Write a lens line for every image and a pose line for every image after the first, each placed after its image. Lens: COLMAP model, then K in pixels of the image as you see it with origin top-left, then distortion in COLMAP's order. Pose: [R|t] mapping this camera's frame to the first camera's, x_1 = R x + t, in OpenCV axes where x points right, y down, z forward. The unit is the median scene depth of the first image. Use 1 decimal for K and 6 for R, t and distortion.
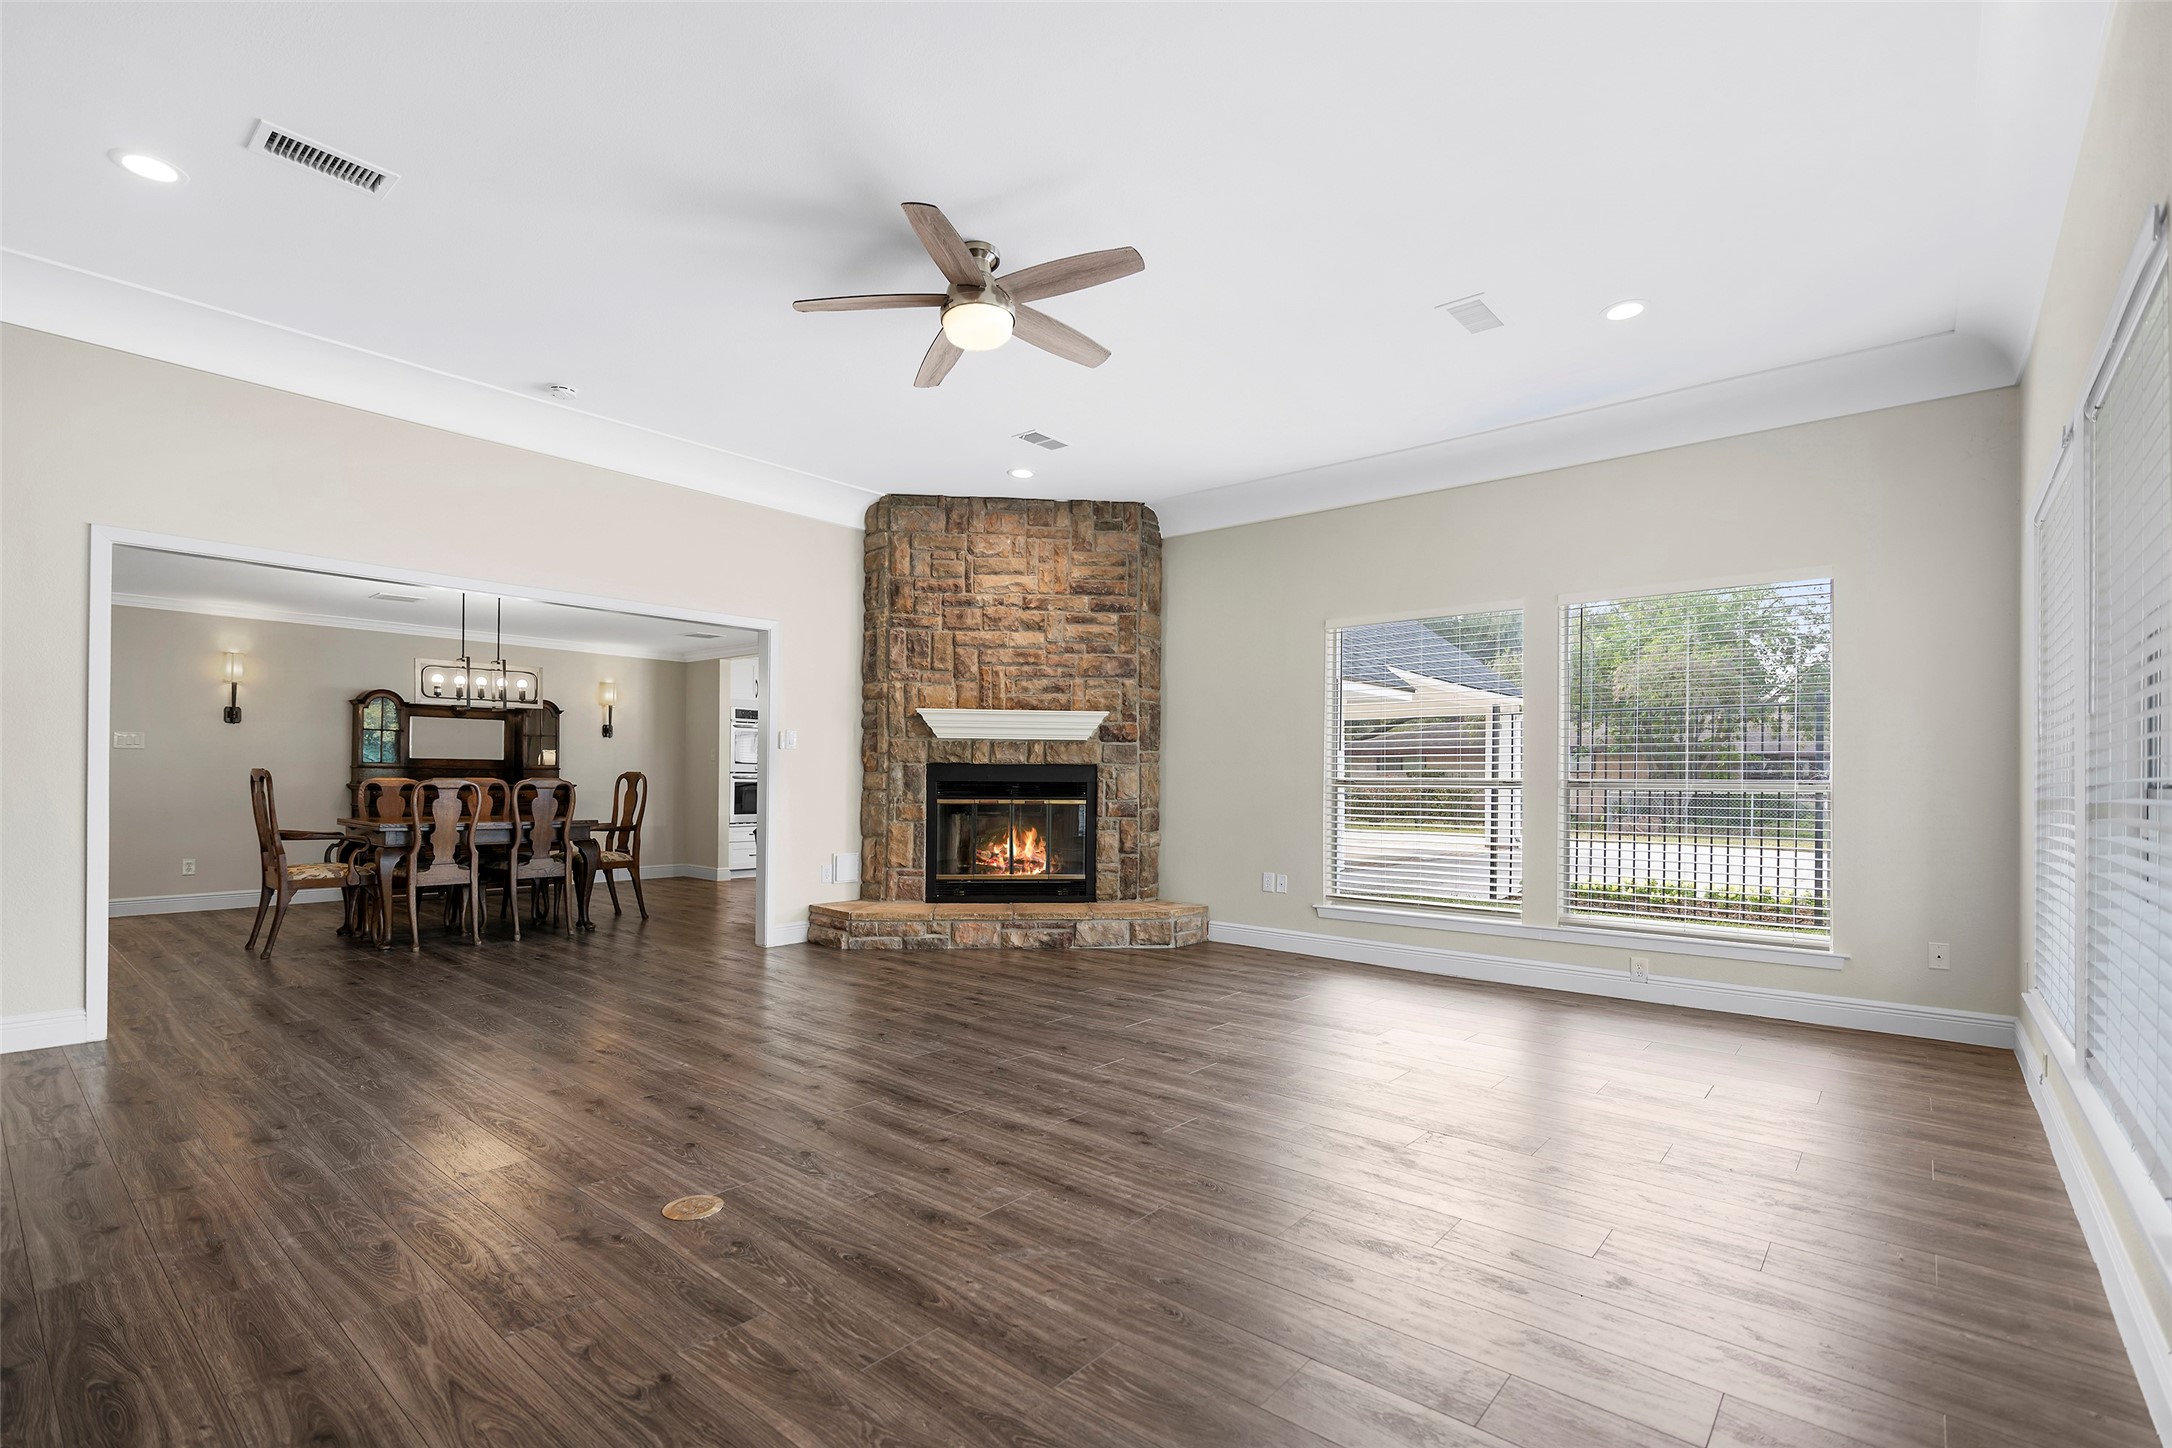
lens RADIAL K [[999.4, 0, 1083.3], [0, 999.4, 776.8], [0, 0, 1]] dist [0.002862, -0.000264]
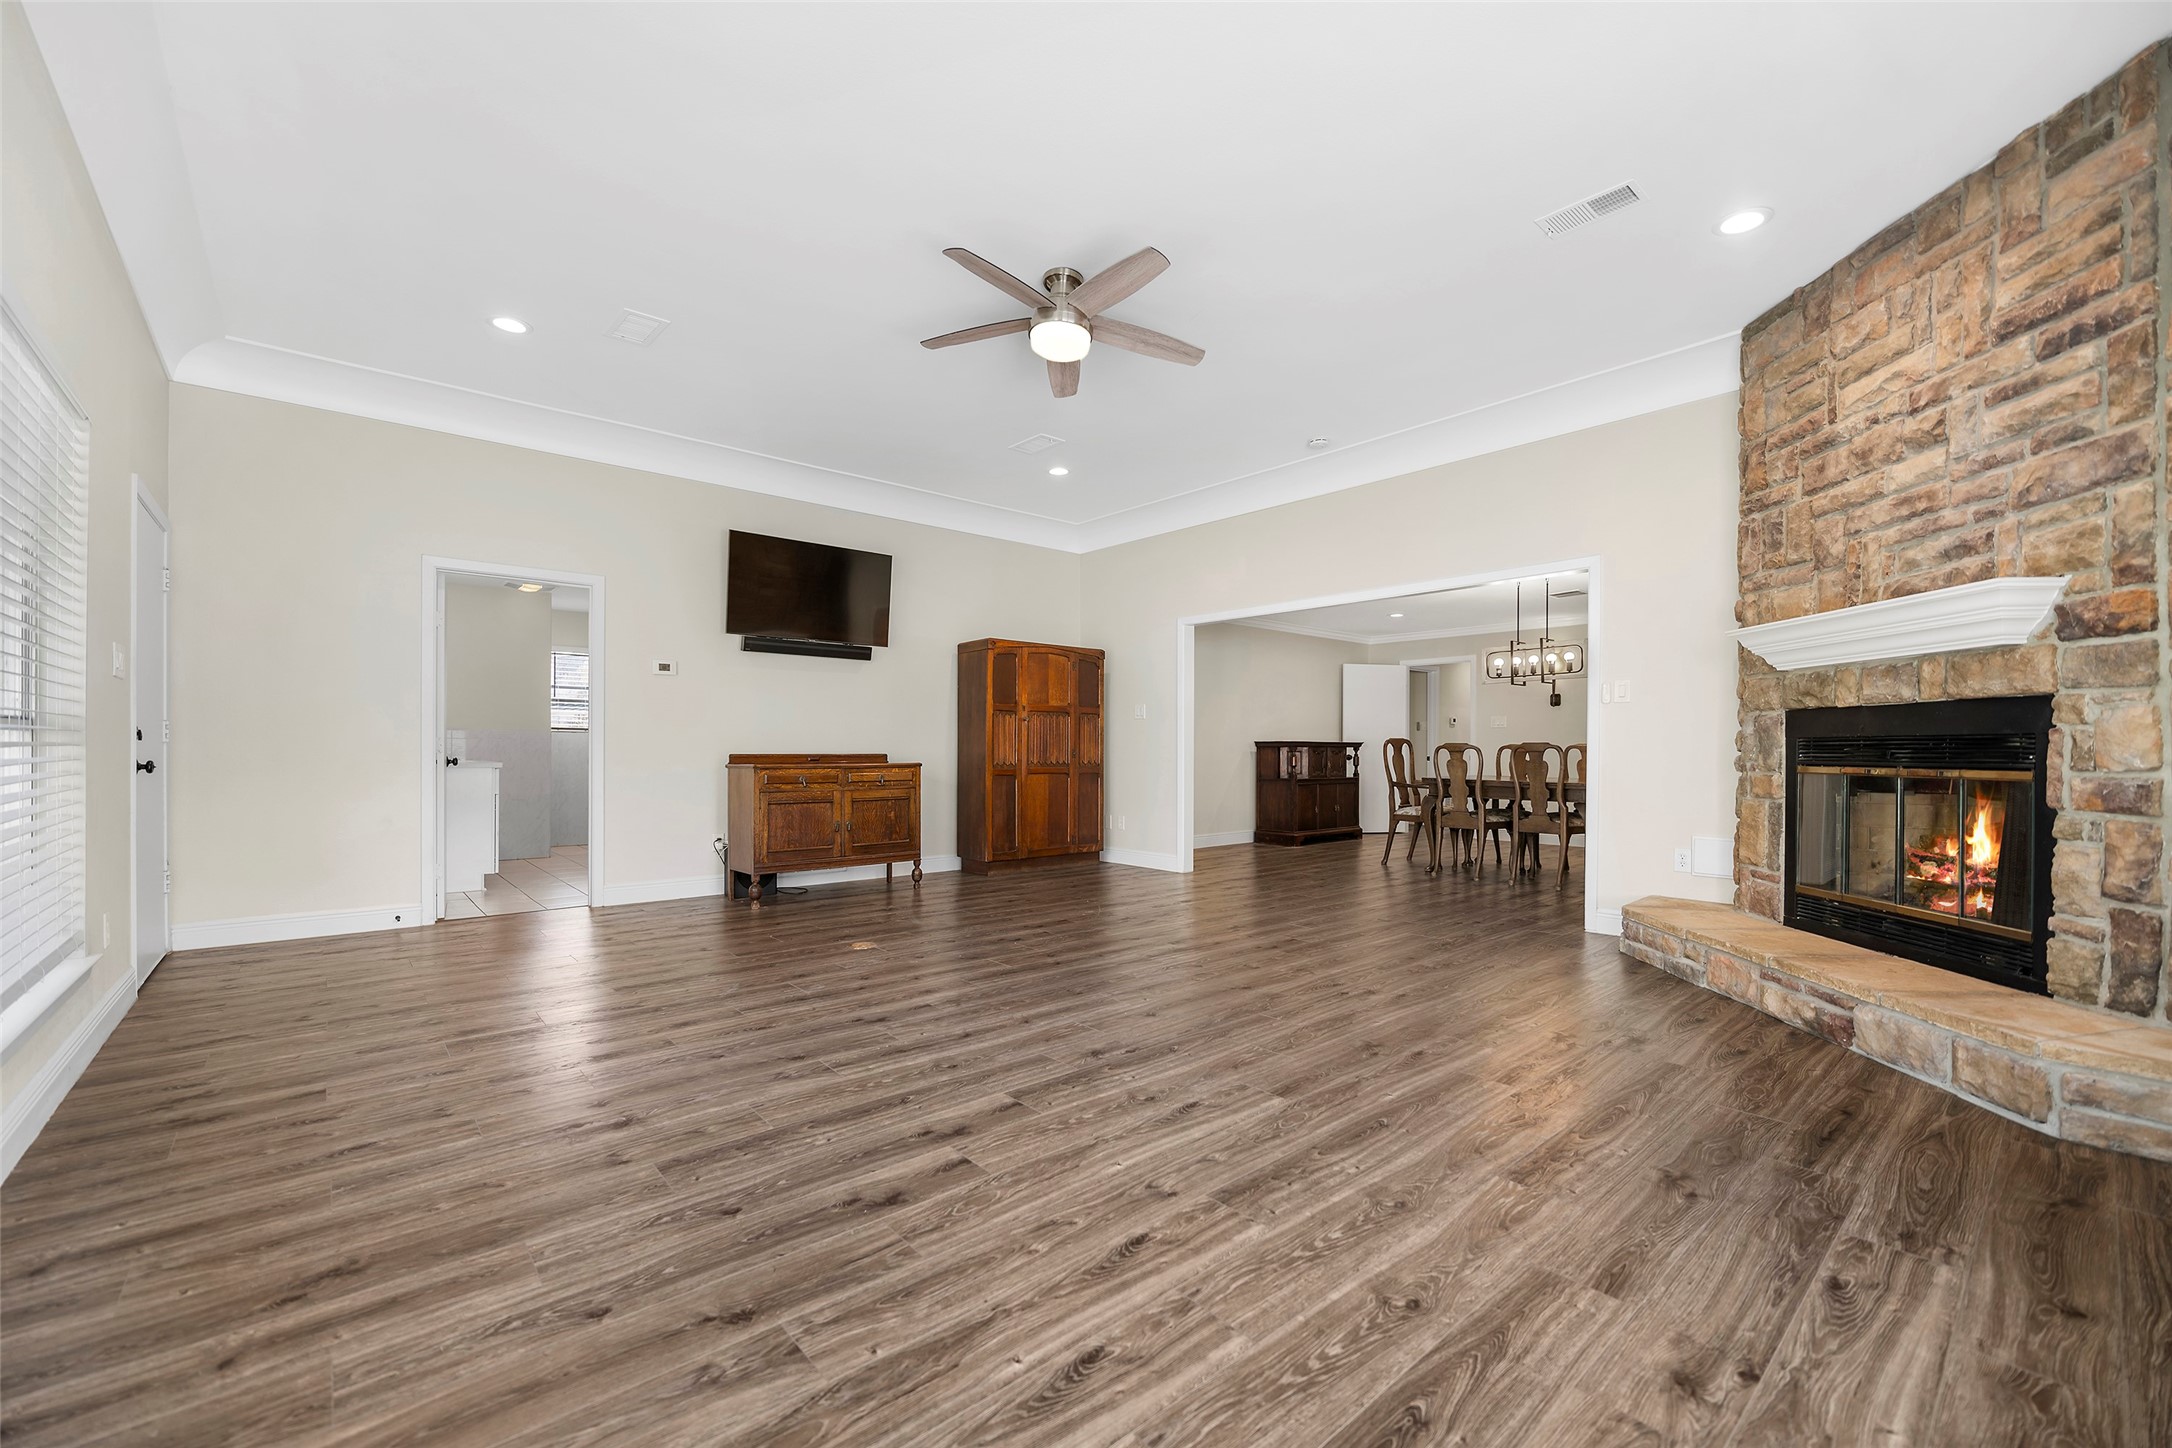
lens RADIAL K [[880.2, 0, 1068.2], [0, 880.2, 756.5], [0, 0, 1]] dist [-0.007850, -0.001523]
pose [[-0.167180, -0.000652, -0.985926, 0.479366], [-0.001203, 0.999999, -0.000457, 0.016993], [0.985926, 0.001109, -0.167181, 0.629861]]
